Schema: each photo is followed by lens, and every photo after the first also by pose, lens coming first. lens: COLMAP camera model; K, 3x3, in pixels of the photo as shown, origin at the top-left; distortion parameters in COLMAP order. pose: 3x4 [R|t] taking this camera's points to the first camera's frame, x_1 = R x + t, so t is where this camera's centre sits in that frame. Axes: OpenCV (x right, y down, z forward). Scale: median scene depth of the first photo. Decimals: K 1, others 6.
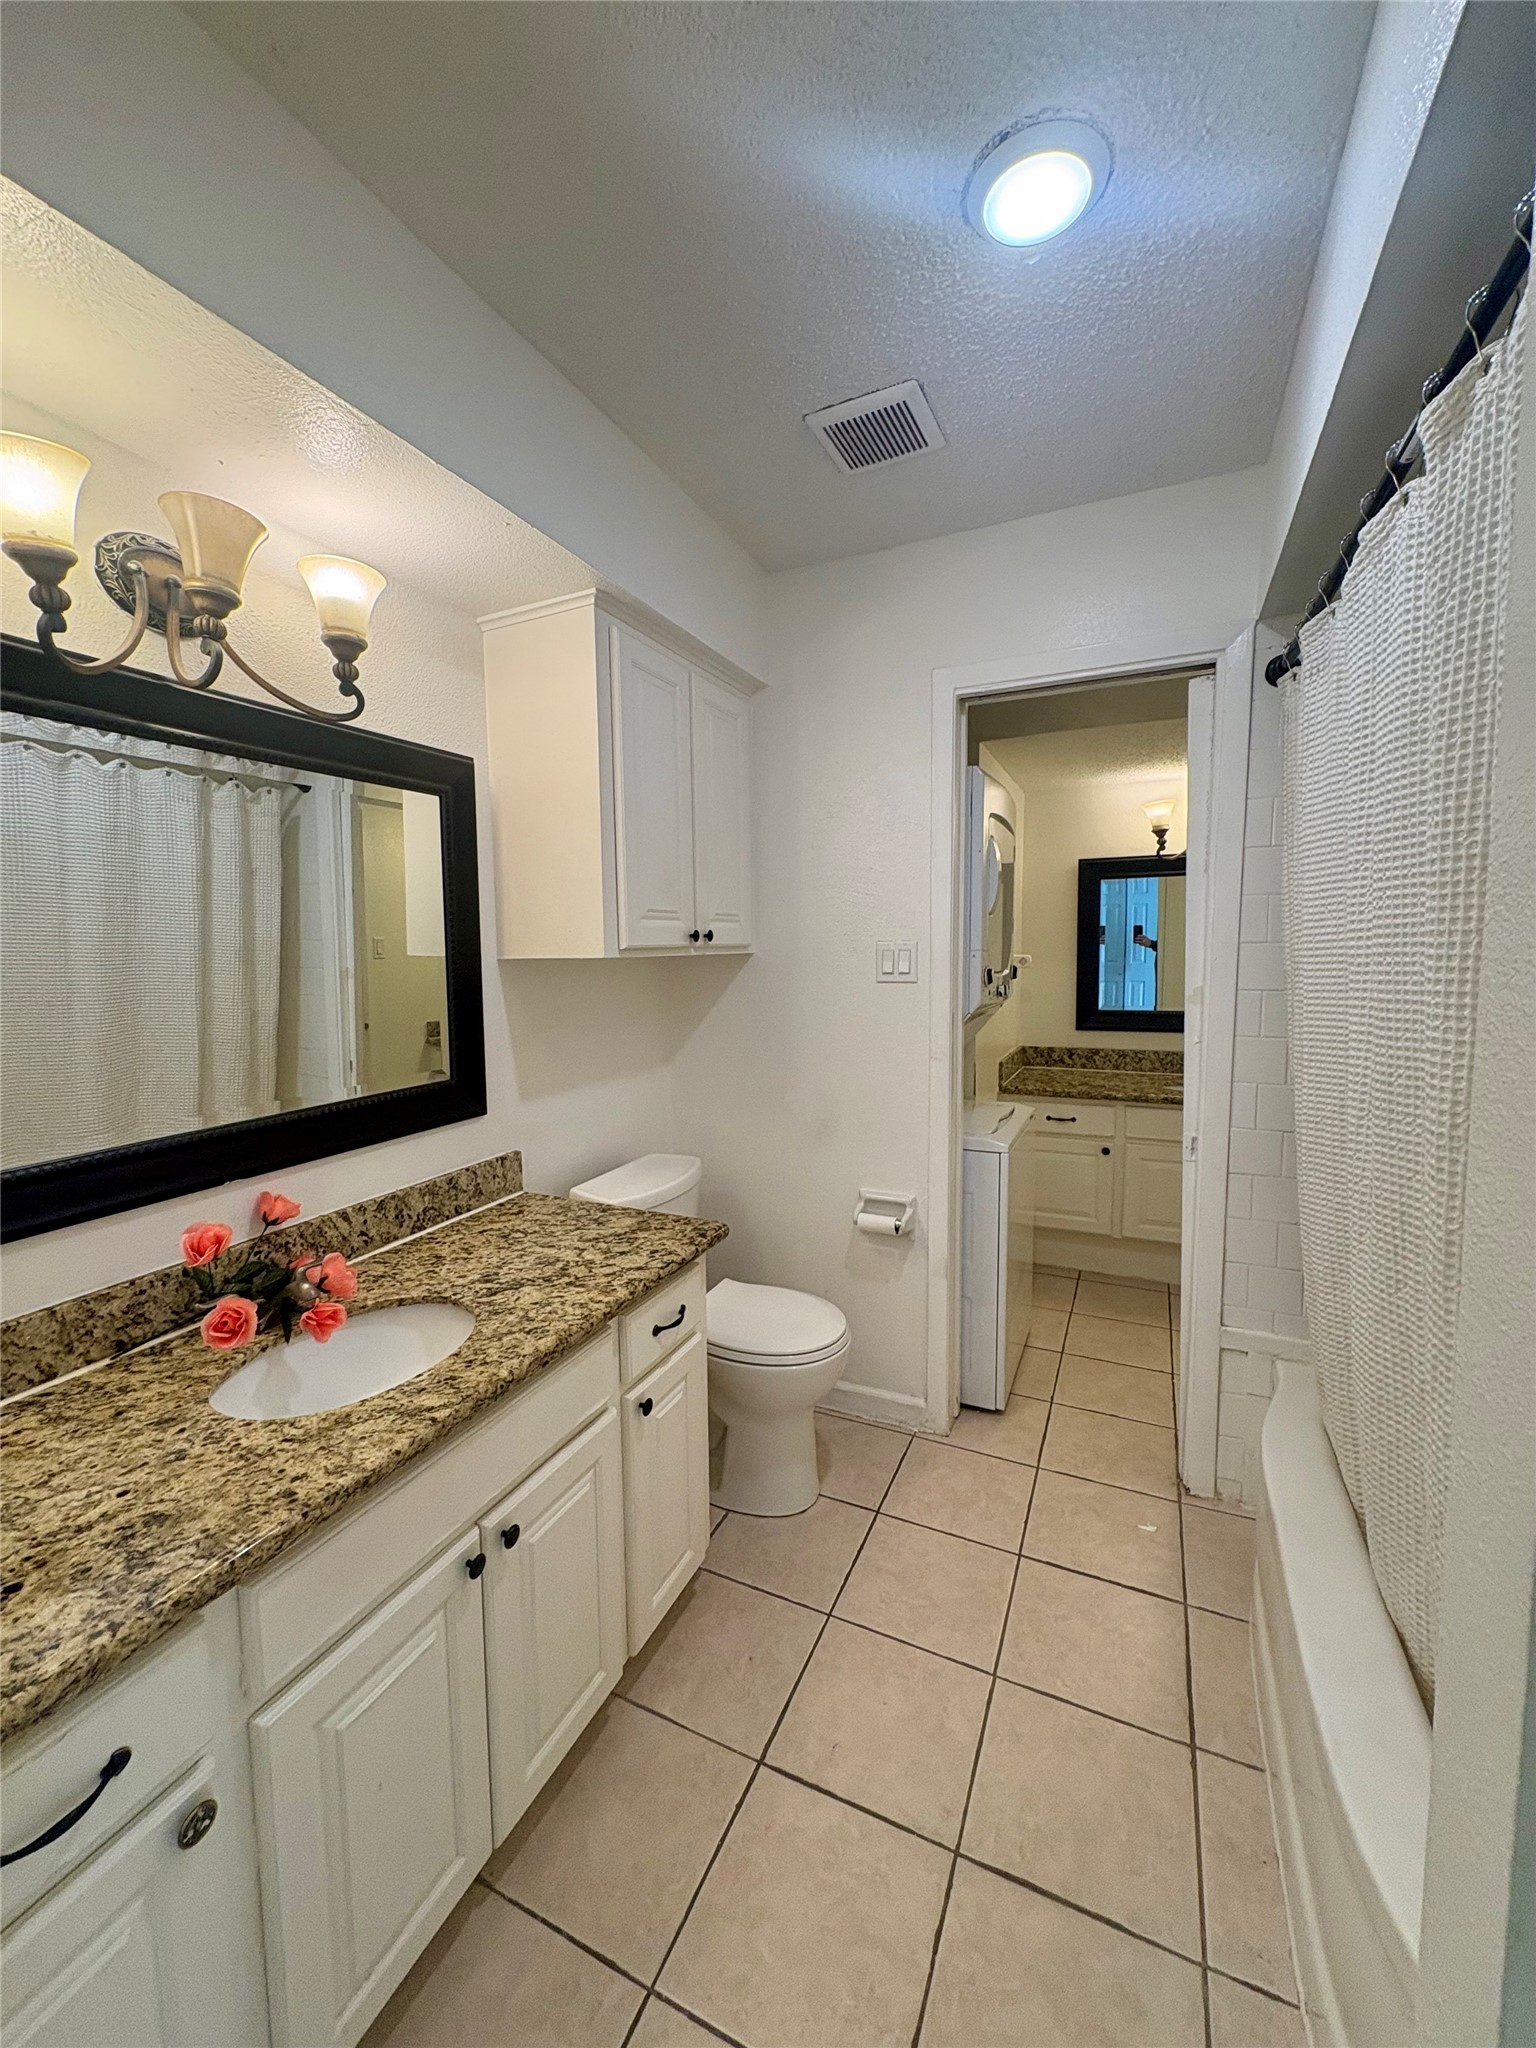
lens RADIAL K [[823.6, 0, 756.2], [0, 823.6, 1018.1], [0, 0, 1]] dist [0.000913, 0.000099]
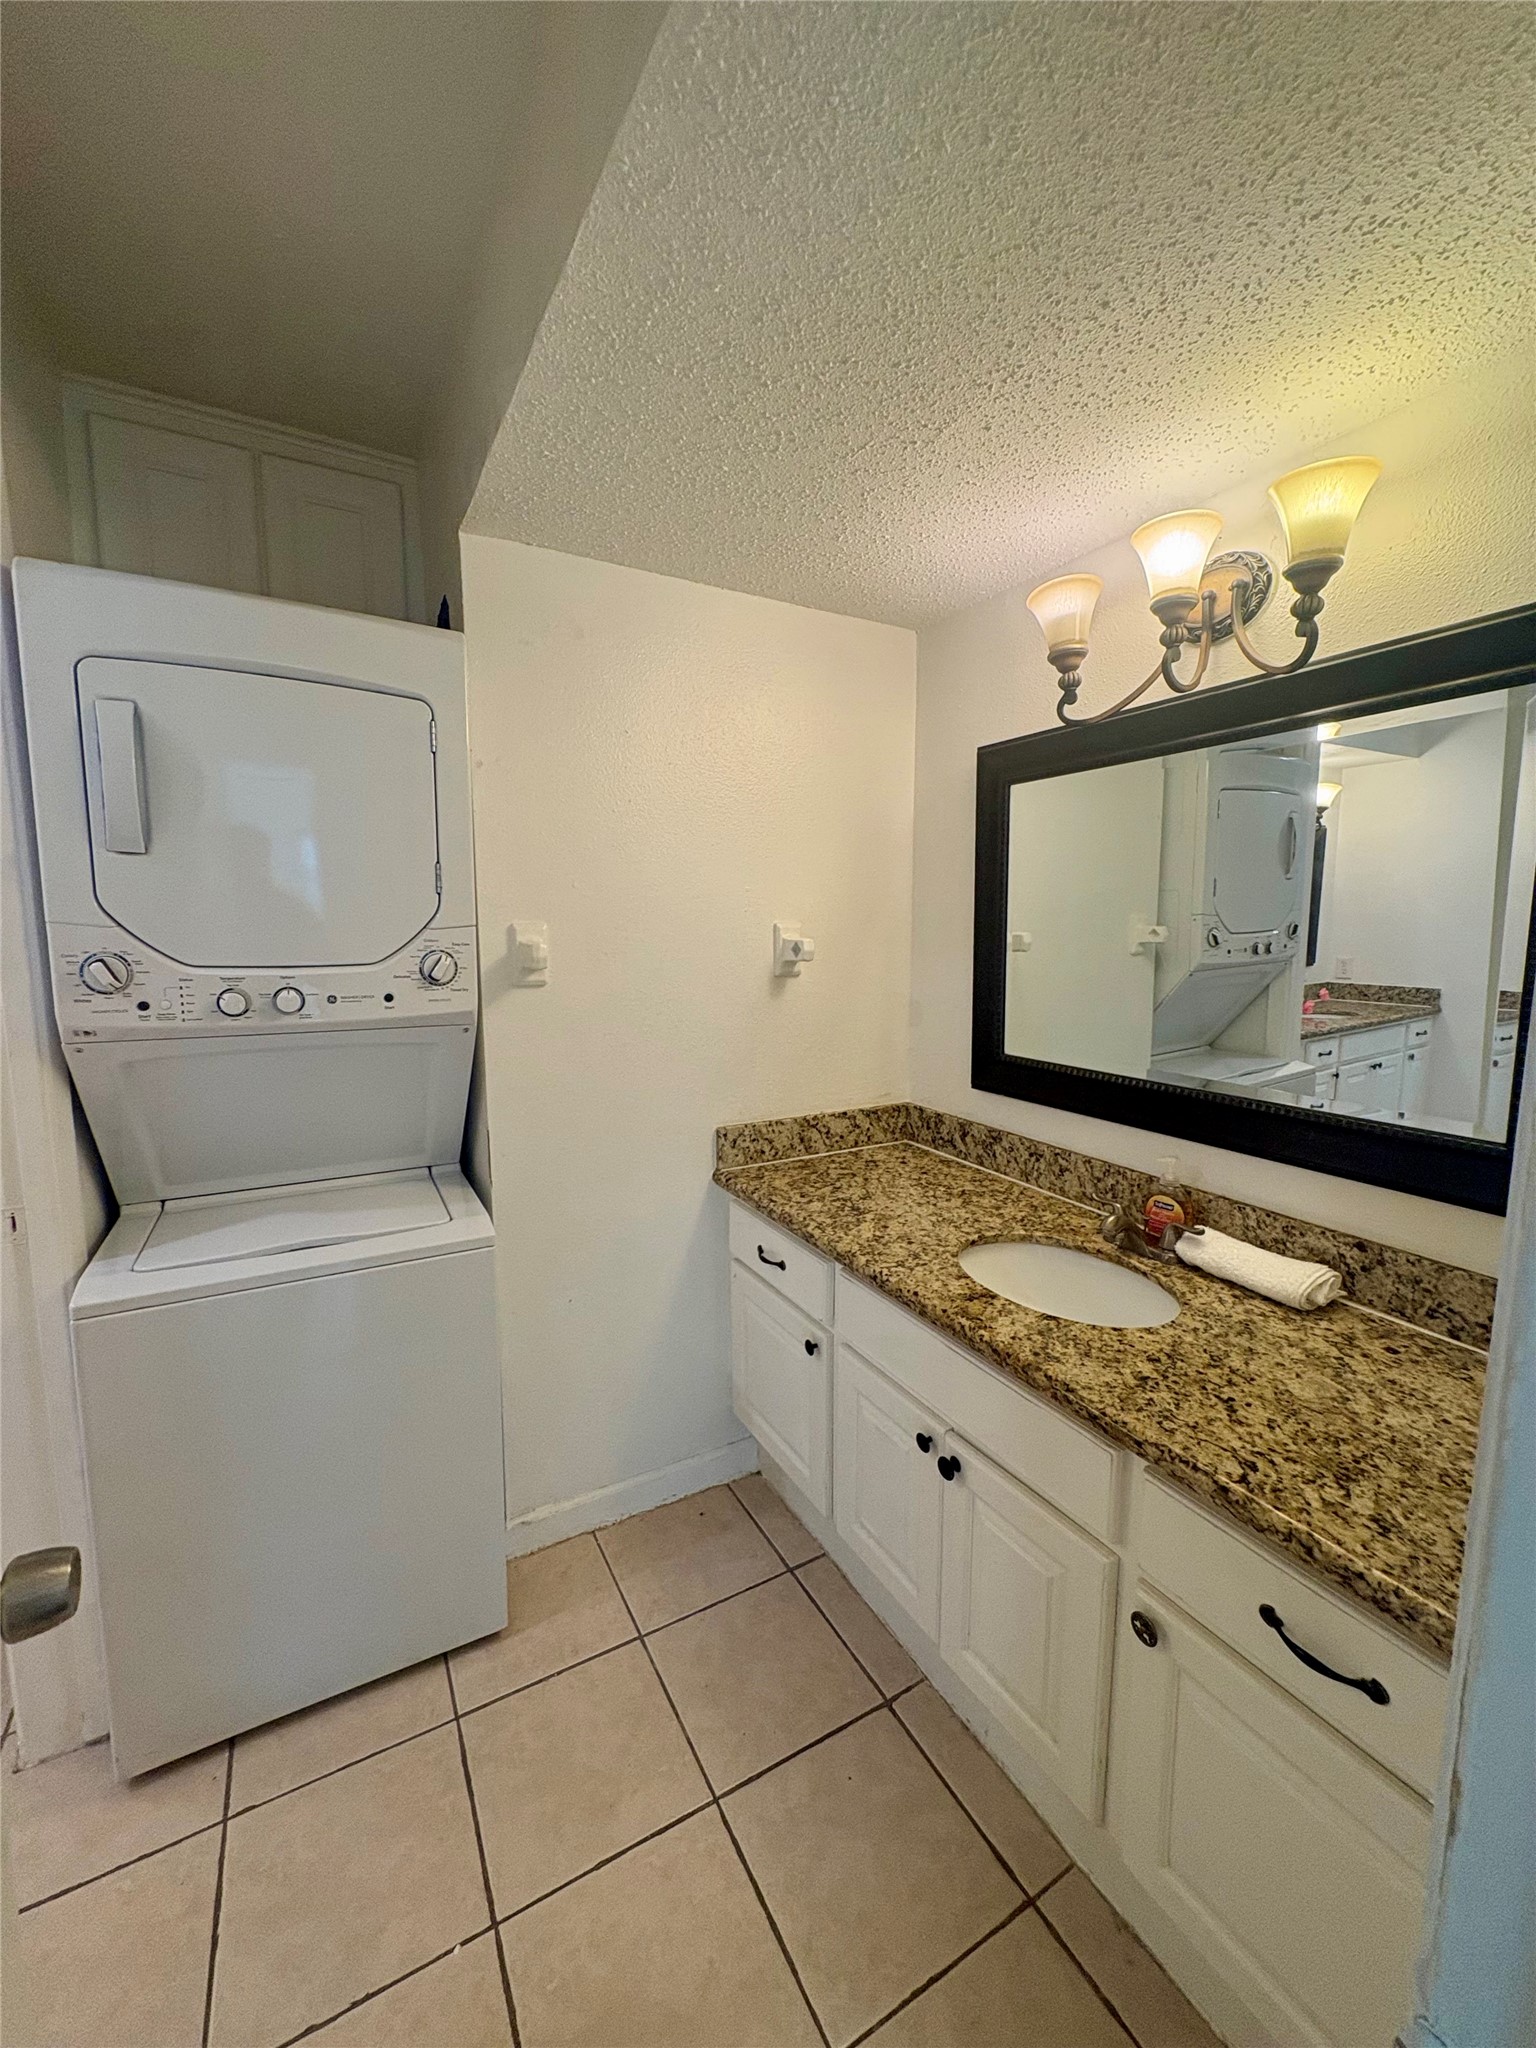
lens RADIAL K [[823.6, 0, 768.9], [0, 823.6, 1019.9], [0, 0, 1]] dist [0.000913, 0.000099]
pose [[0.813418, 0.086576, -0.575201, 0.590456], [-0.062537, 0.996146, 0.061499, -0.052324], [0.578309, -0.014053, 0.815697, 0.523924]]
